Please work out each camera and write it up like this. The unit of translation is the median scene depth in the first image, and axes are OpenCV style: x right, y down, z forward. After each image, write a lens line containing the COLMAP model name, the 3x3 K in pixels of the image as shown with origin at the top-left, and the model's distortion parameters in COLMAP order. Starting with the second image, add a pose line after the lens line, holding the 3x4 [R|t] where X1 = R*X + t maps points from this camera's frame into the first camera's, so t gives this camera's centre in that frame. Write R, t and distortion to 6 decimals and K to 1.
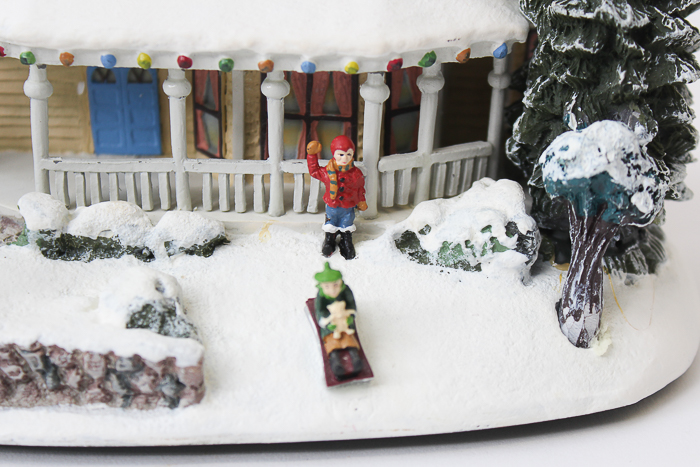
lens RADIAL K [[1423.5, 0, 355.4], [0, 1423.5, 246.6], [0, 0, 1]] dist [0.019803, 0.000000]
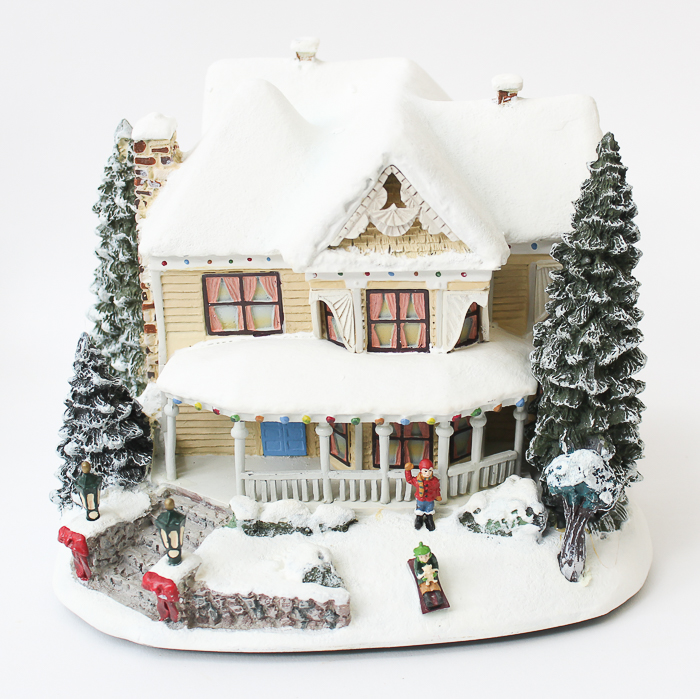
lens RADIAL K [[1579.3, 0, 387.3], [0, 1579.3, 329.4], [0, 0, 1]] dist [-0.096680, 0.000000]
pose [[0.999598, -0.028307, -0.001415, -0.047202], [0.028315, 0.999580, 0.006208, -0.241353], [0.001238, -0.006245, 0.999980, -0.834046]]
